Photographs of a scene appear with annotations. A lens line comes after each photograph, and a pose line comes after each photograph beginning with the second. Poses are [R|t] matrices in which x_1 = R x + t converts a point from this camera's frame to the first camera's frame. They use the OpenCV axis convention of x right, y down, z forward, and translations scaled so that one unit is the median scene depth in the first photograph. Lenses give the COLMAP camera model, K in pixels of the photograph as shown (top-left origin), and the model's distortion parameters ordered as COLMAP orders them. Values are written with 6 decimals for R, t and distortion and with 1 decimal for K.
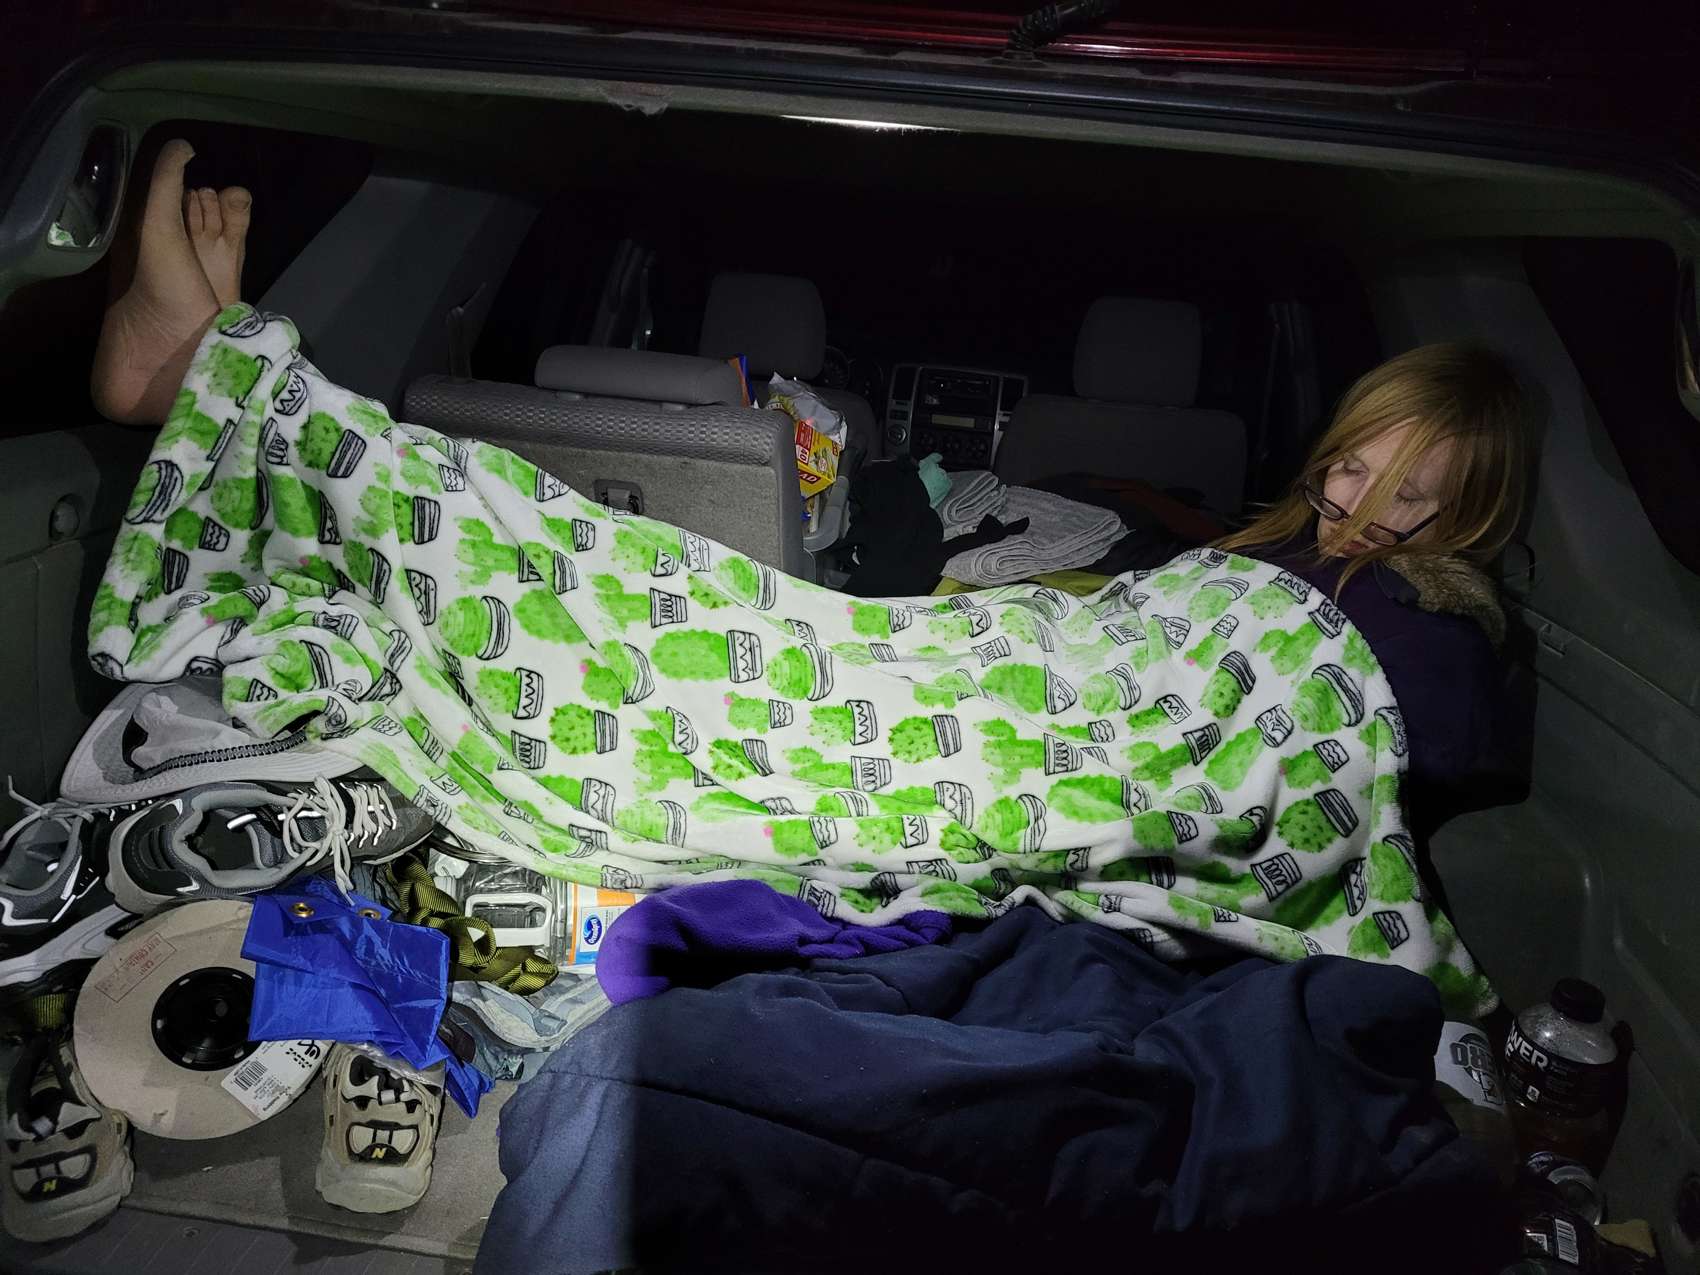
lens RADIAL K [[1264.3, 0, 850.0], [0, 1264.3, 637.5], [0, 0, 1]] dist [0.049887, -0.037595]
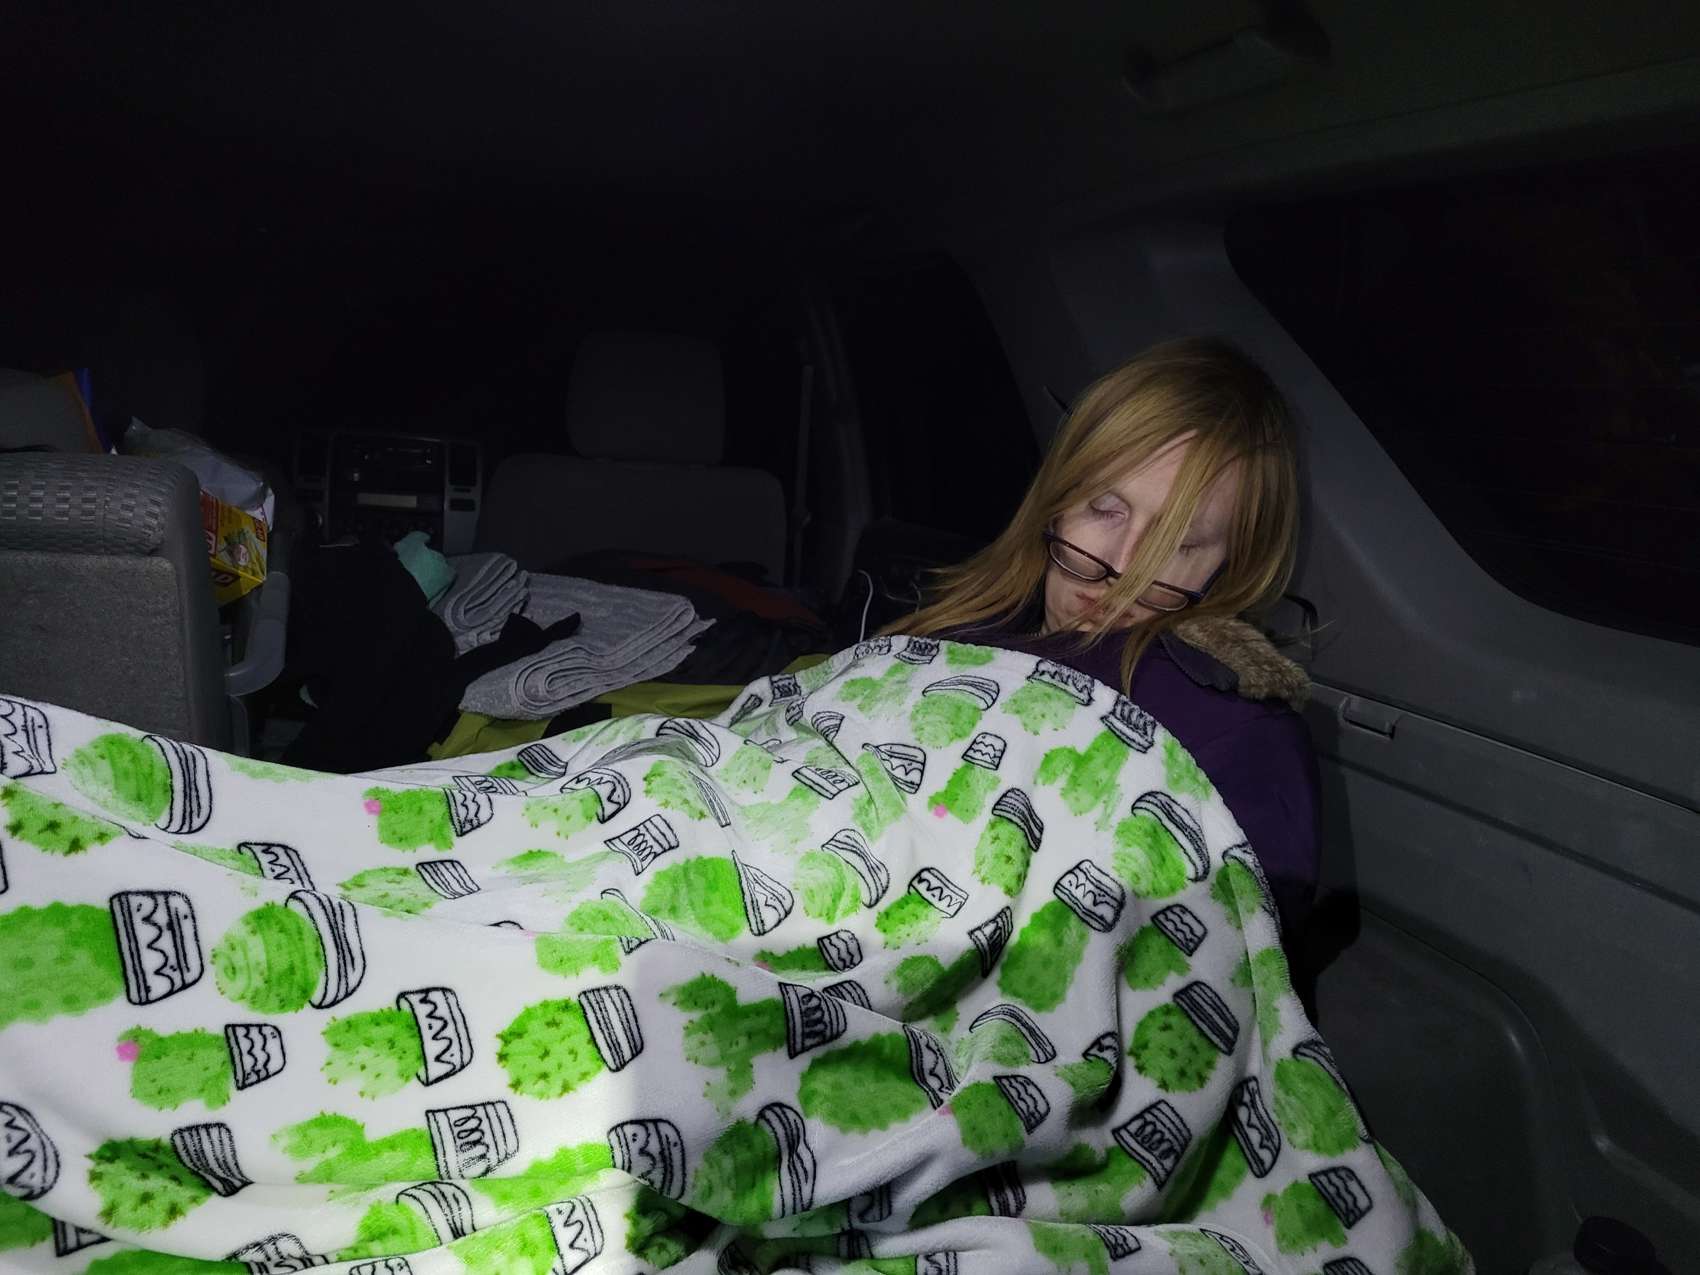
lens RADIAL K [[1264.3, 0, 850.0], [0, 1264.3, 637.5], [0, 0, 1]] dist [0.049887, -0.037595]
pose [[0.890669, -0.085895, 0.446465, -0.057341], [0.117573, 0.992103, -0.043679, -0.048257], [-0.439187, 0.091396, 0.893734, 0.449580]]
